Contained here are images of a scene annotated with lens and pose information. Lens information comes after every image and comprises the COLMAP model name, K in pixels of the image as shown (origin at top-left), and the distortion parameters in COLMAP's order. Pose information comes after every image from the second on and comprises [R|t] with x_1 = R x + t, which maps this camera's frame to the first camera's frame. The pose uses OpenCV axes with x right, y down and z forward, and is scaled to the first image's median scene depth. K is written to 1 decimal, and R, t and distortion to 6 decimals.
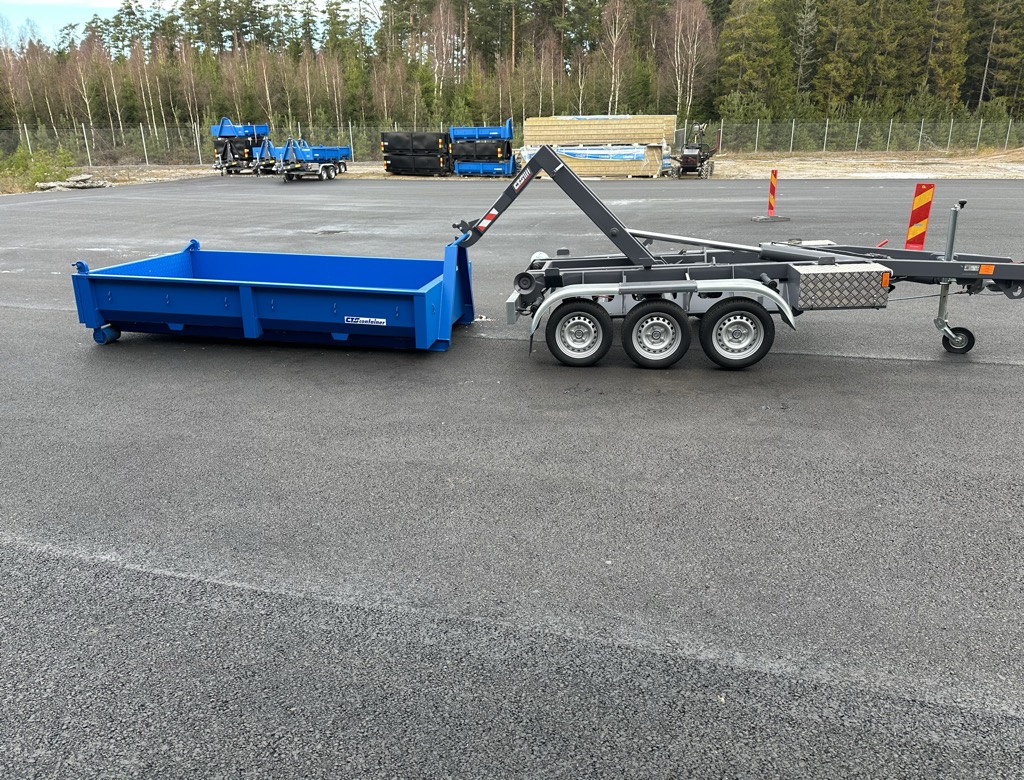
lens RADIAL K [[719.1, 0, 514.1], [0, 719.1, 396.8], [0, 0, 1]] dist [0.050388, -0.061751]
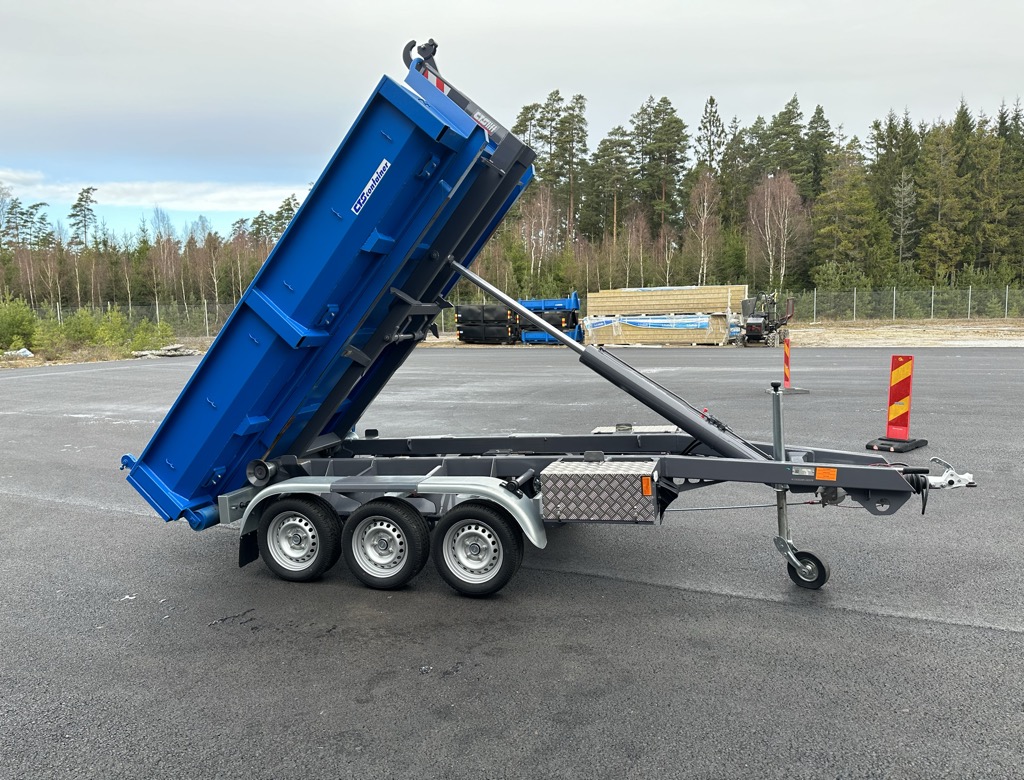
lens RADIAL K [[719.1, 0, 511.5], [0, 719.1, 399.9], [0, 0, 1]] dist [0.050388, -0.061751]
pose [[0.986350, 0.010788, -0.164311, 0.078184], [-0.046119, 0.976014, -0.212765, -0.013499], [0.158075, 0.217438, 0.963189, 0.040609]]
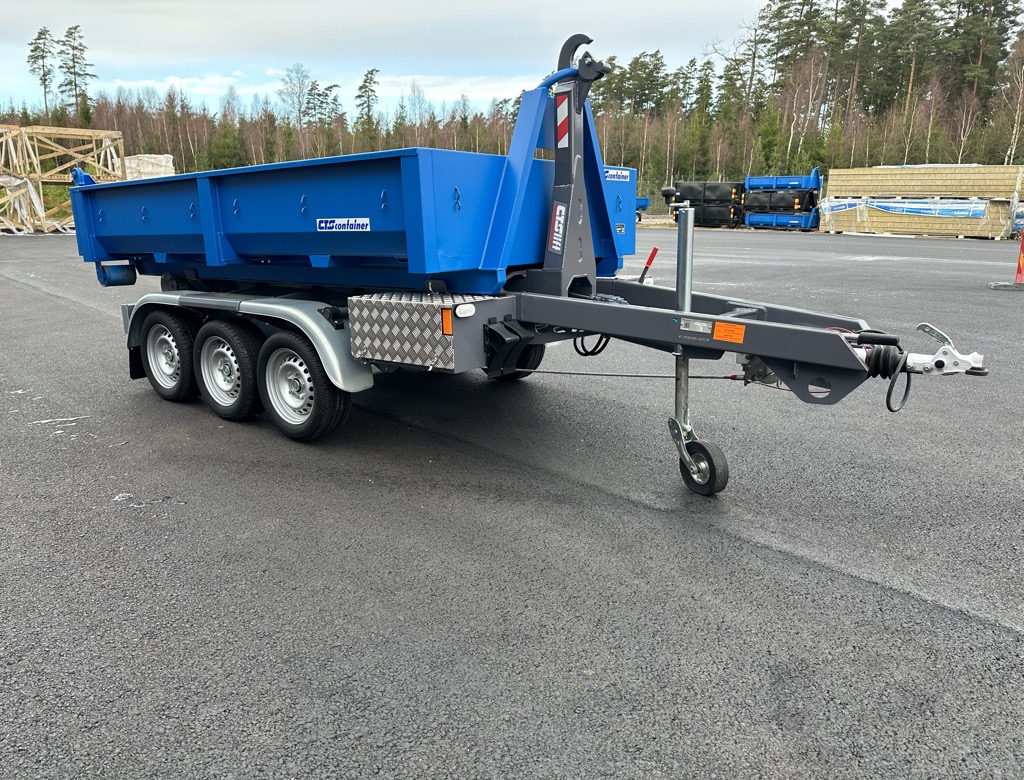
lens RADIAL K [[719.1, 0, 504.6], [0, 719.1, 387.0], [0, 0, 1]] dist [0.050388, -0.061751]
pose [[0.868108, 0.146775, -0.474179, 0.128728], [-0.188108, 0.981308, -0.040631, -0.015587], [0.459352, 0.124469, 0.879491, 0.087526]]
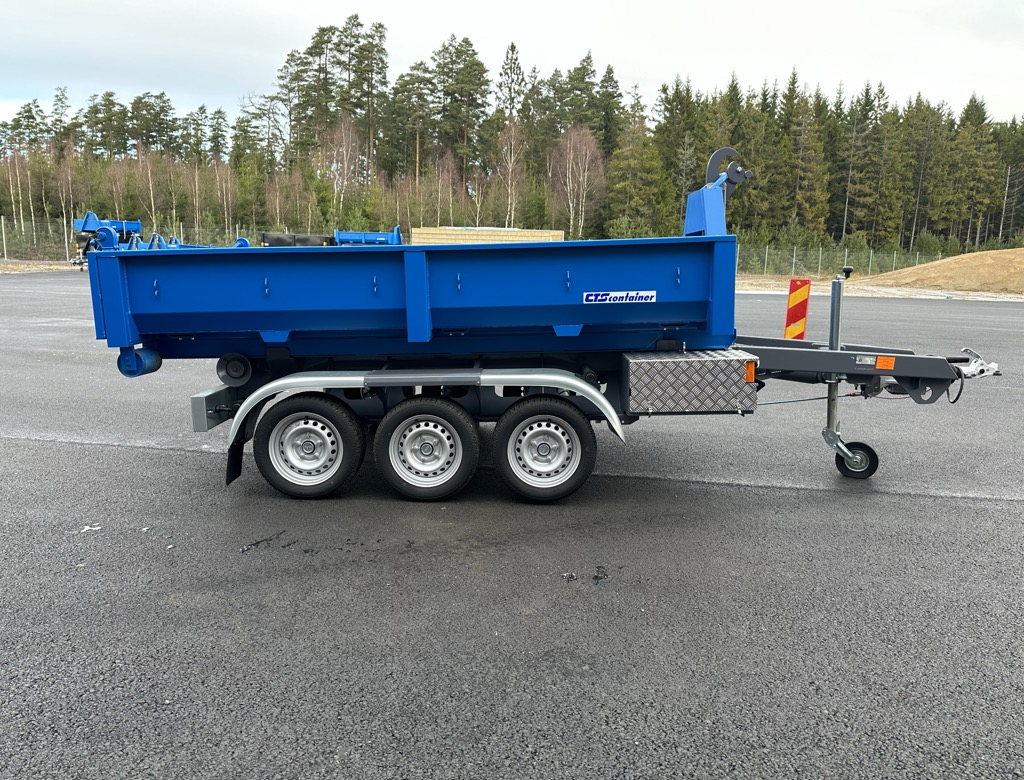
lens RADIAL K [[719.1, 0, 508.9], [0, 719.1, 392.3], [0, 0, 1]] dist [0.050388, -0.061751]
pose [[0.992735, 0.014849, 0.119402, 0.032840], [0.004055, 0.987662, -0.156546, -0.005926], [-0.120253, 0.155893, 0.980427, 0.058620]]
